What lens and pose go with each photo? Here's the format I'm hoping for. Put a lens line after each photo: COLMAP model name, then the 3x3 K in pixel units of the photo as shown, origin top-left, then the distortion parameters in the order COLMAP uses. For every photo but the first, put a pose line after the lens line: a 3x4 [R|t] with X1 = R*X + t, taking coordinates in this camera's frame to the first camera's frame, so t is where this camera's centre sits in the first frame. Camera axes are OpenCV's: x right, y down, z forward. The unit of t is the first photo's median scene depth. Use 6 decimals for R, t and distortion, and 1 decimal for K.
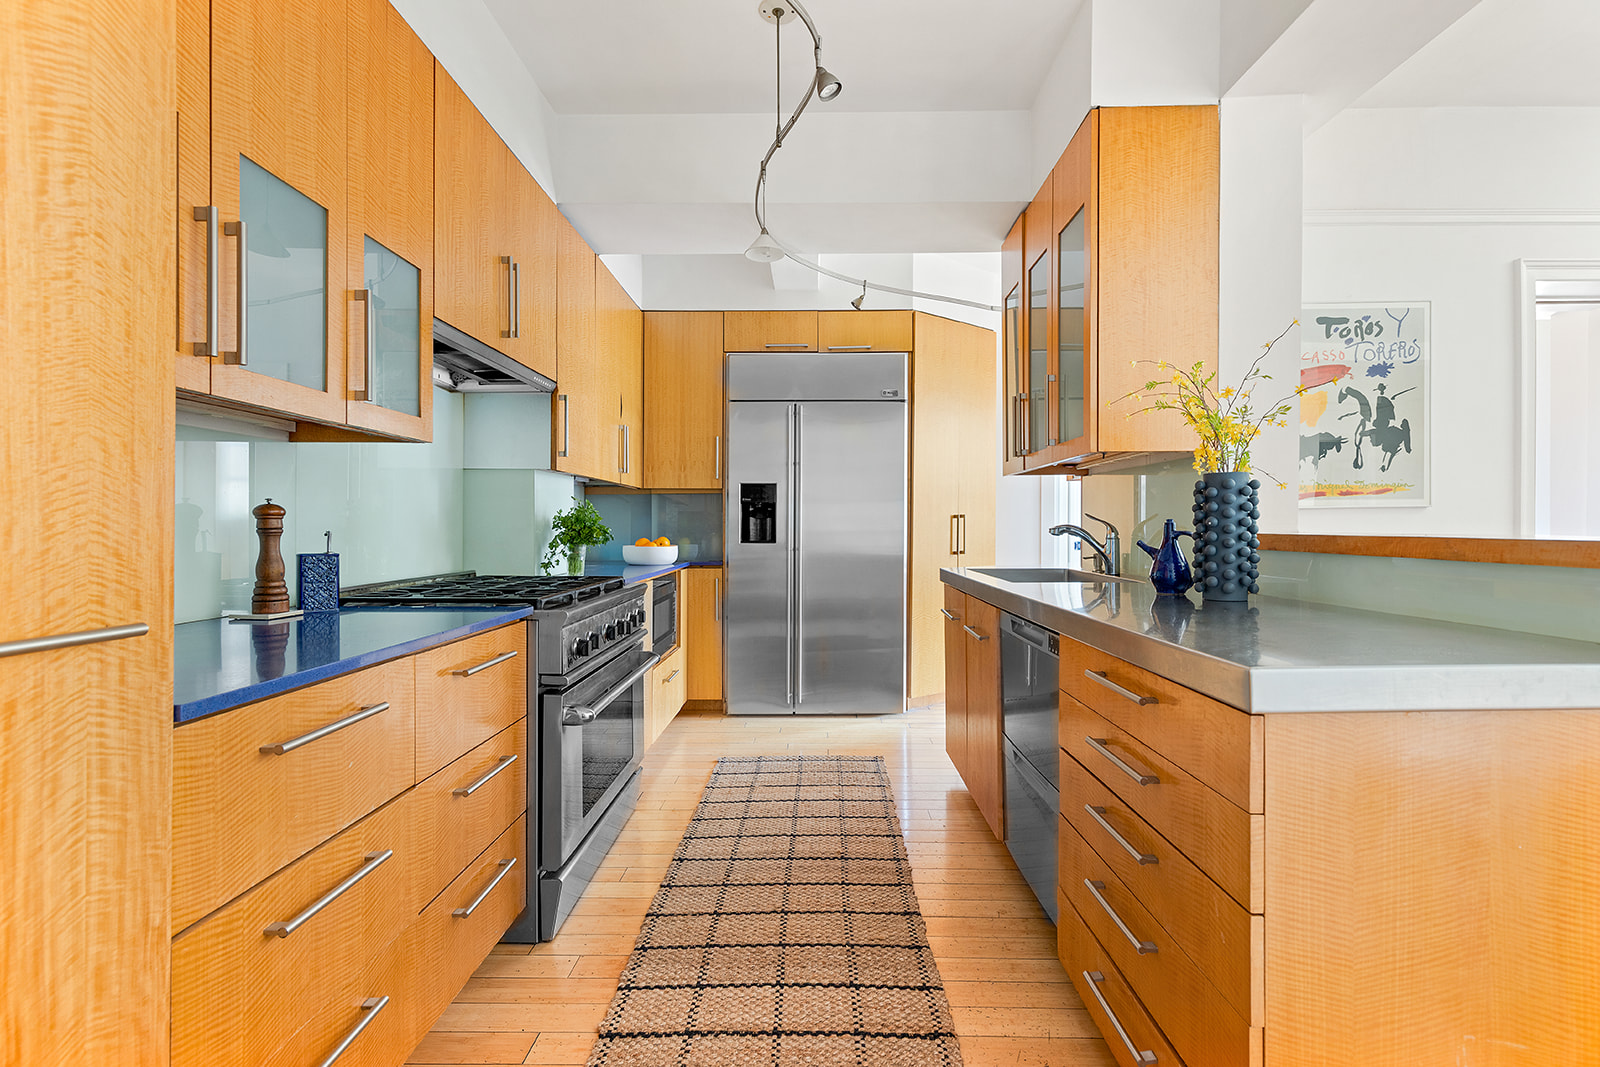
lens RADIAL K [[737.4, 0, 799.8], [0, 737.4, 529.9], [0, 0, 1]] dist [0.003054, 0.000250]
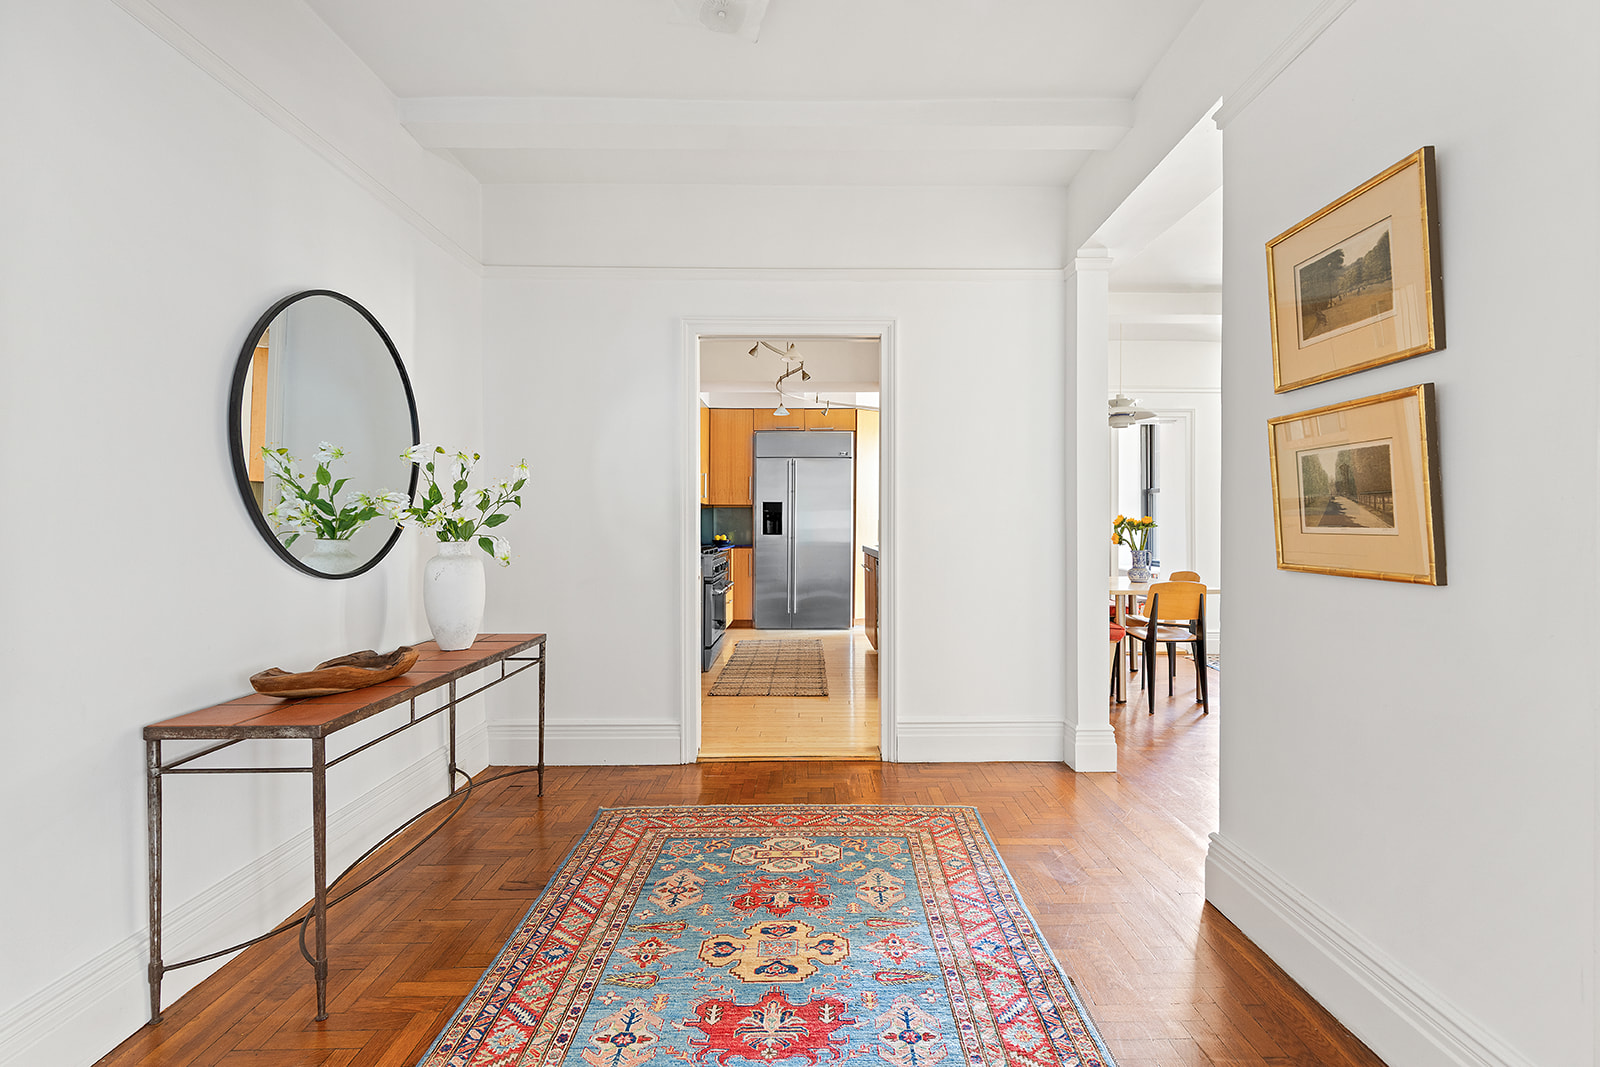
lens RADIAL K [[737.4, 0, 800.1], [0, 737.4, 539.3], [0, 0, 1]] dist [0.003054, 0.000250]
pose [[0.999958, 0.002448, 0.008844, -0.005228], [-0.002575, 0.999893, 0.014423, 0.004610], [-0.008808, -0.014445, 0.999857, -1.299116]]
